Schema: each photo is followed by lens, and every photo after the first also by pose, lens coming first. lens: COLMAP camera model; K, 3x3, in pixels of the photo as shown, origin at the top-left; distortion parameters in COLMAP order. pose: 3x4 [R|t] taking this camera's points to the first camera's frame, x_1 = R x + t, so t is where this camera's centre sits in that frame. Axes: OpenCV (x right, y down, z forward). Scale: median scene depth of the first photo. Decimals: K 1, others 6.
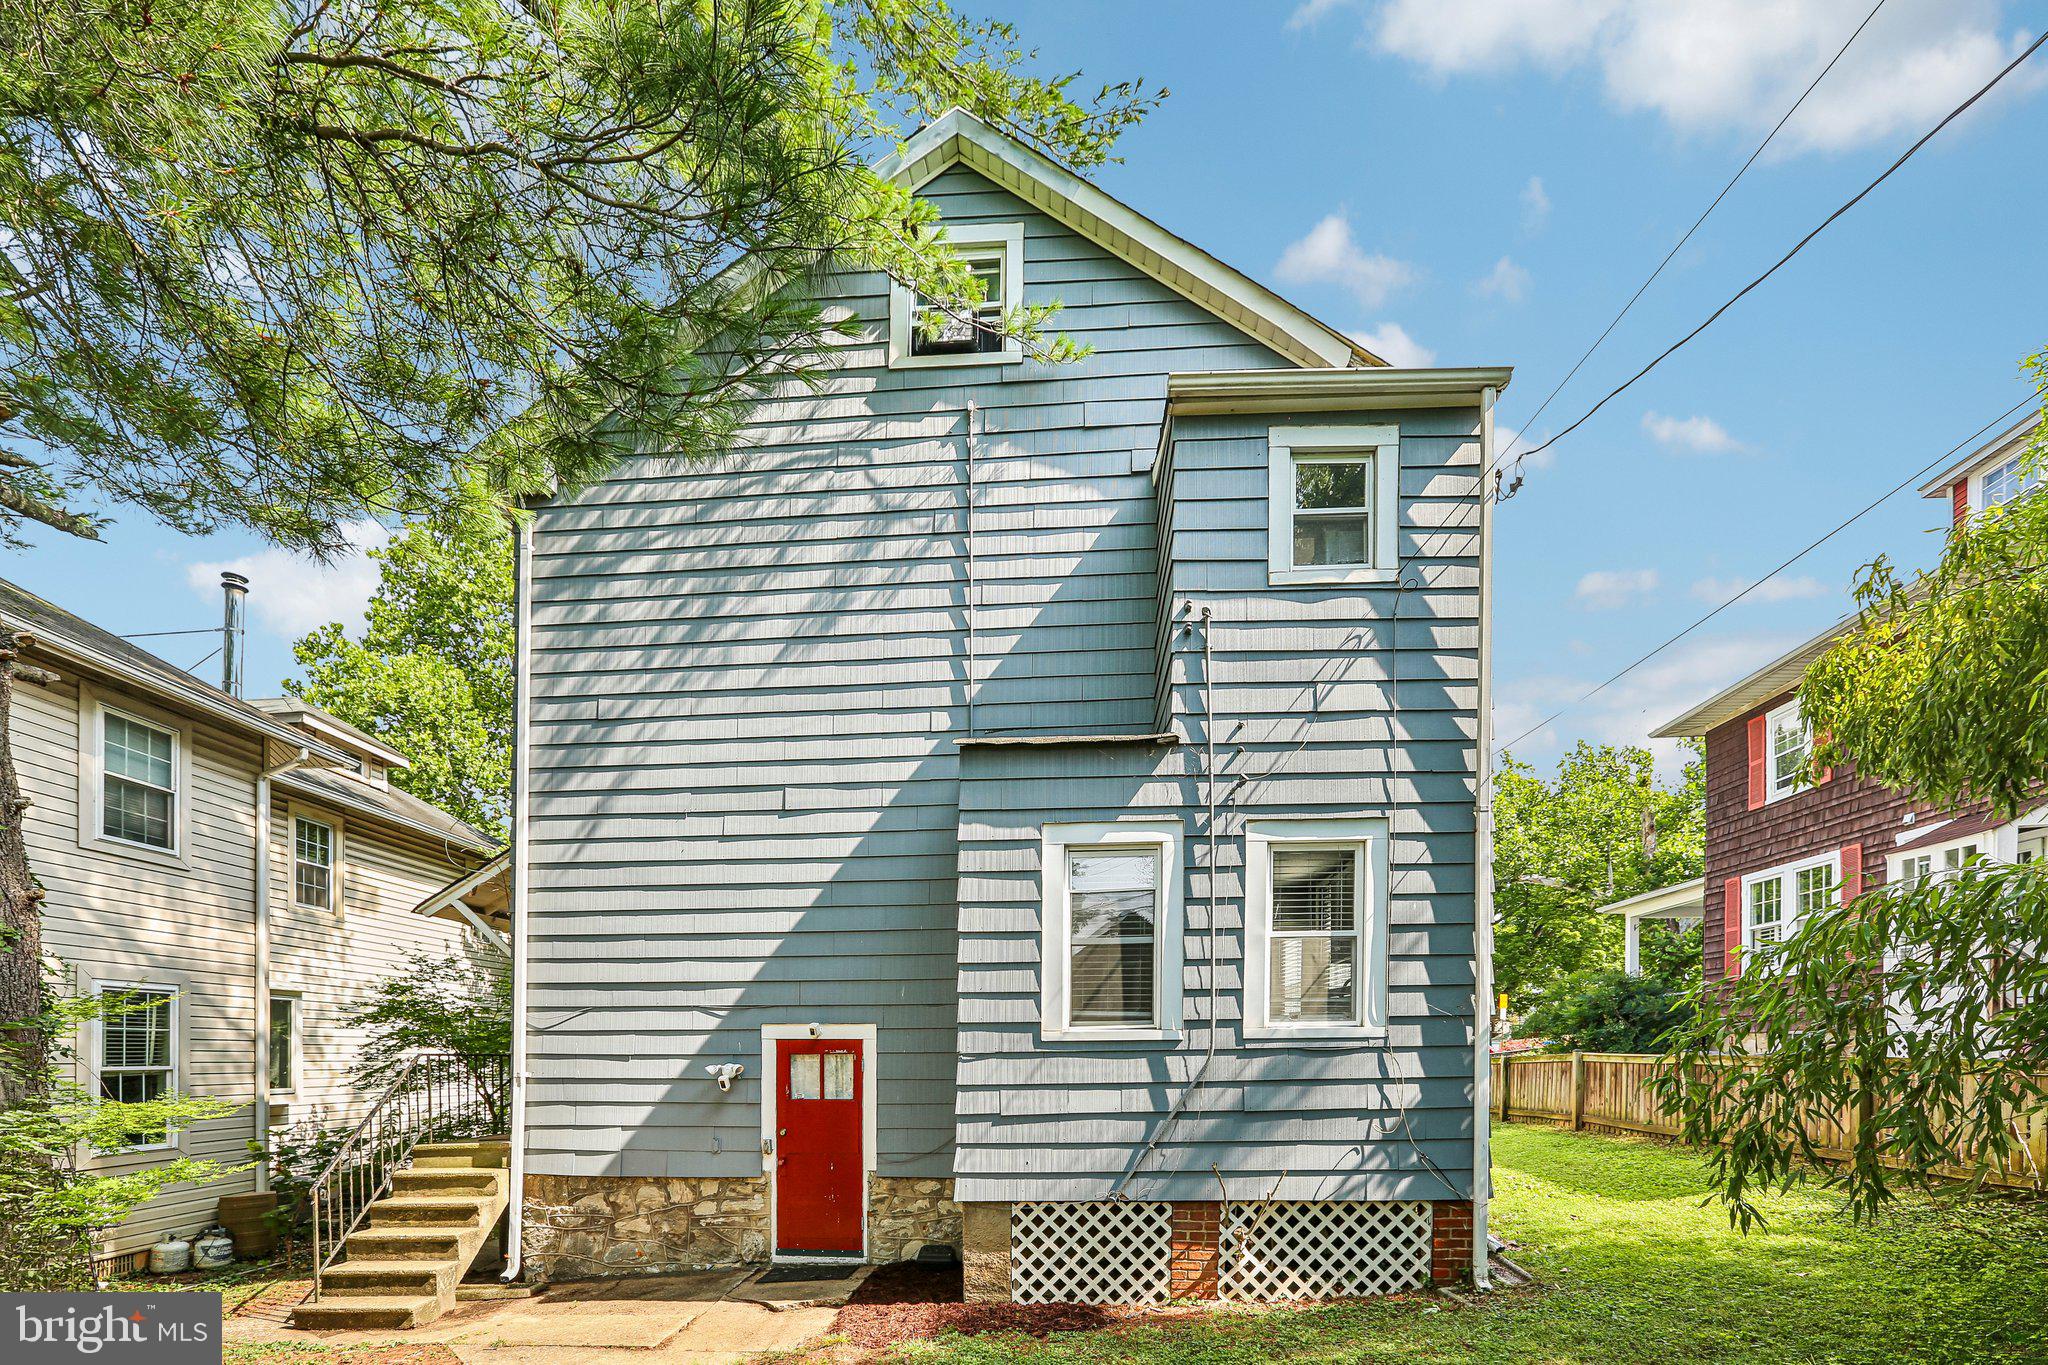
lens RADIAL K [[980.4, 0, 1027.3], [0, 980.4, 855.4], [0, 0, 1]] dist [-0.068231, 0.051952]
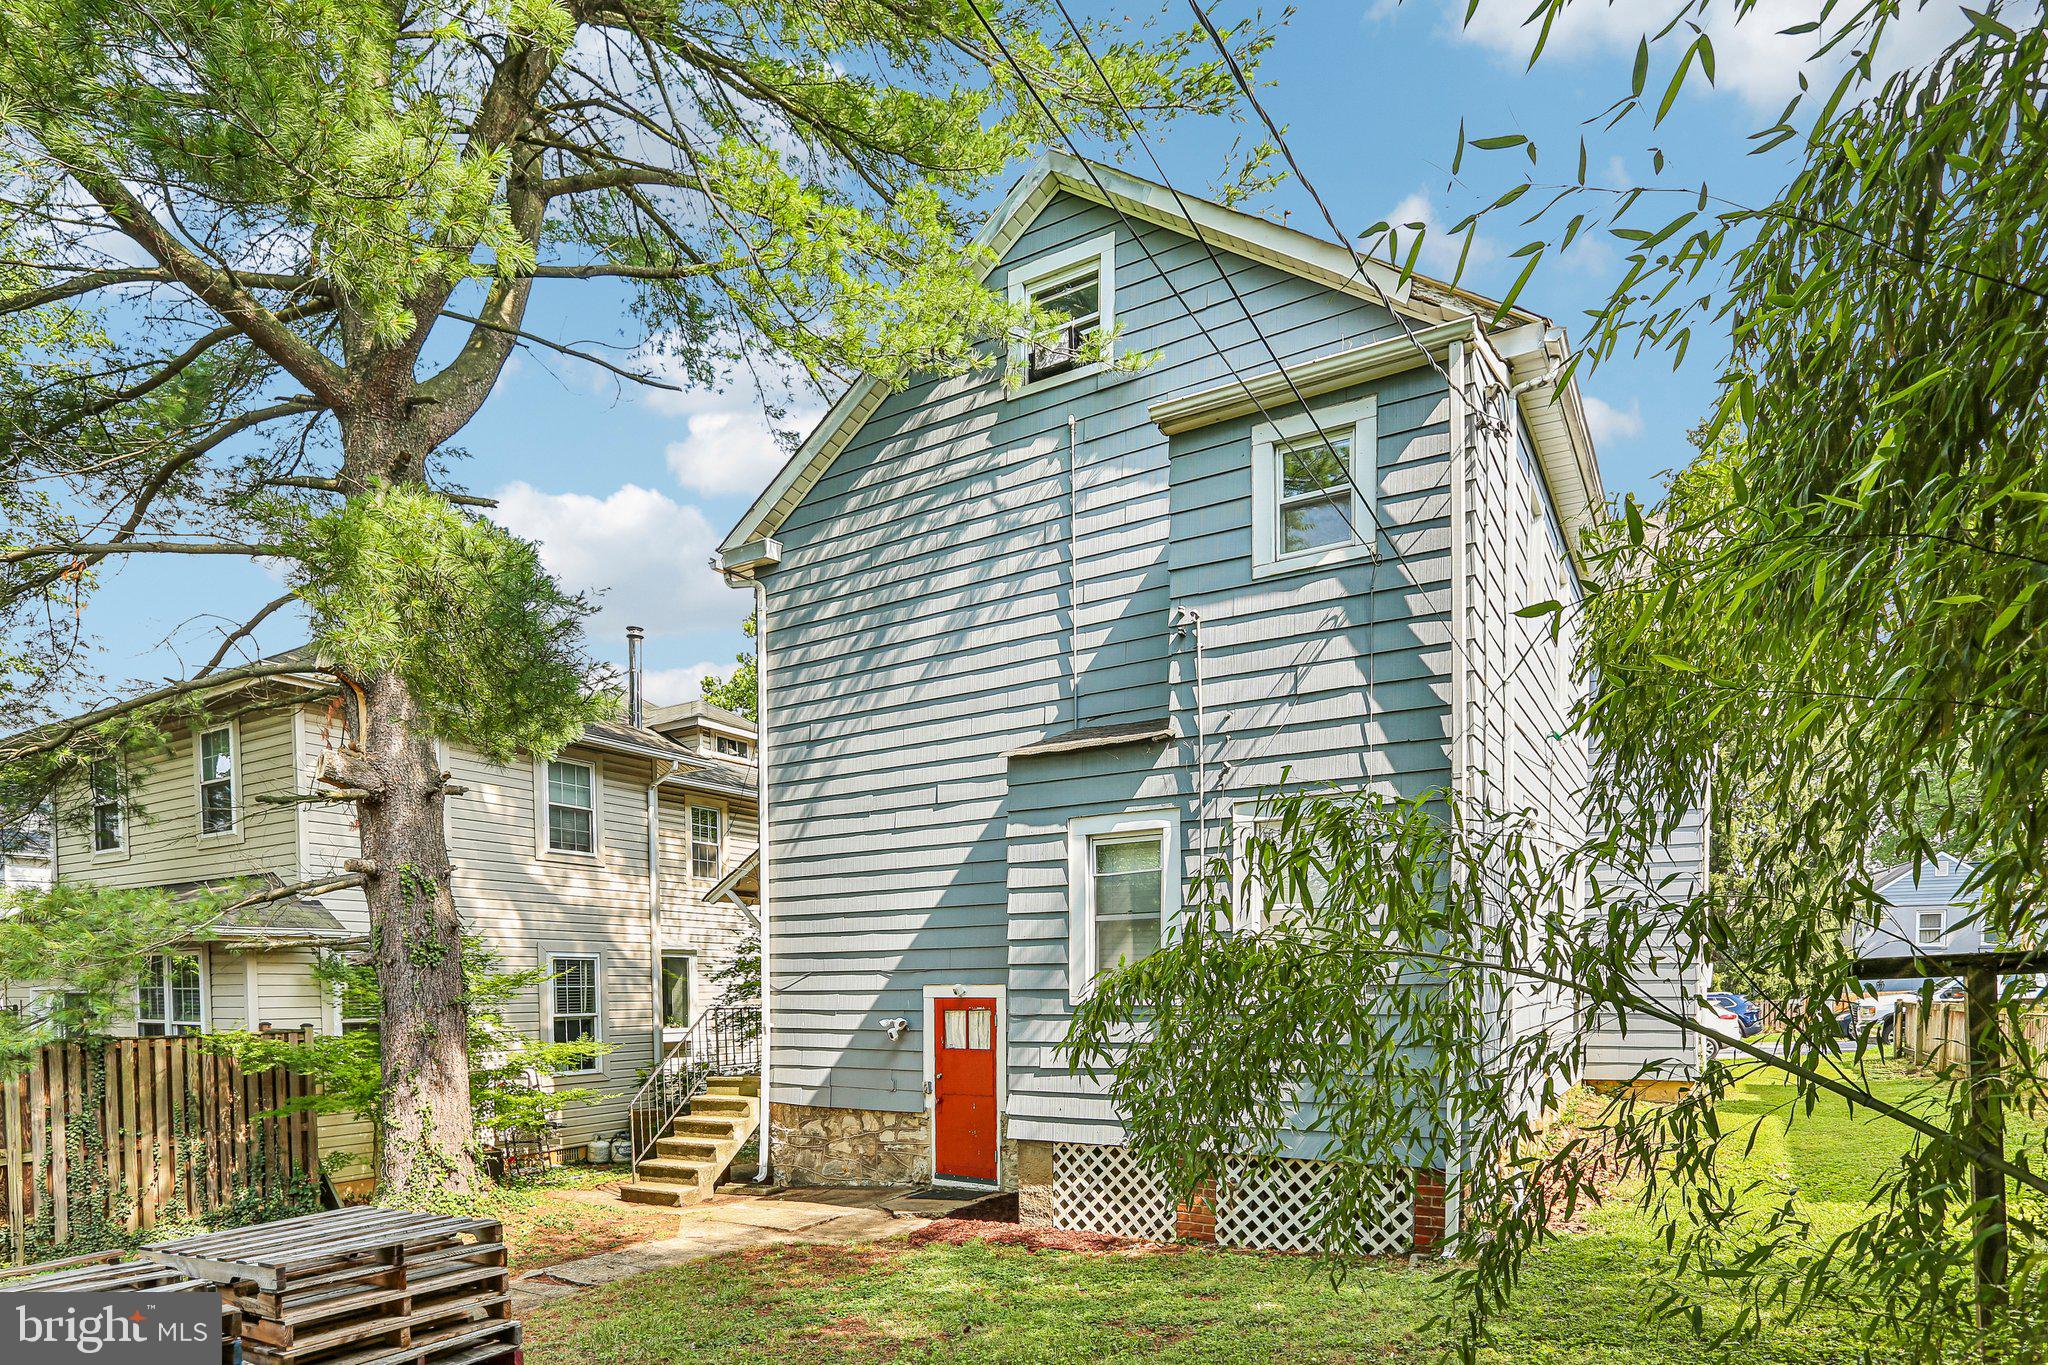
lens RADIAL K [[1146.5, 0, 1024.0], [0, 1146.5, 682.5], [0, 0, 1]] dist [-0.051296, 0.000644]
pose [[0.887257, -0.117355, -0.446098, 0.543215], [0.094237, 0.992814, -0.073749, -0.088156], [0.451547, 0.023396, 0.891940, -0.231870]]
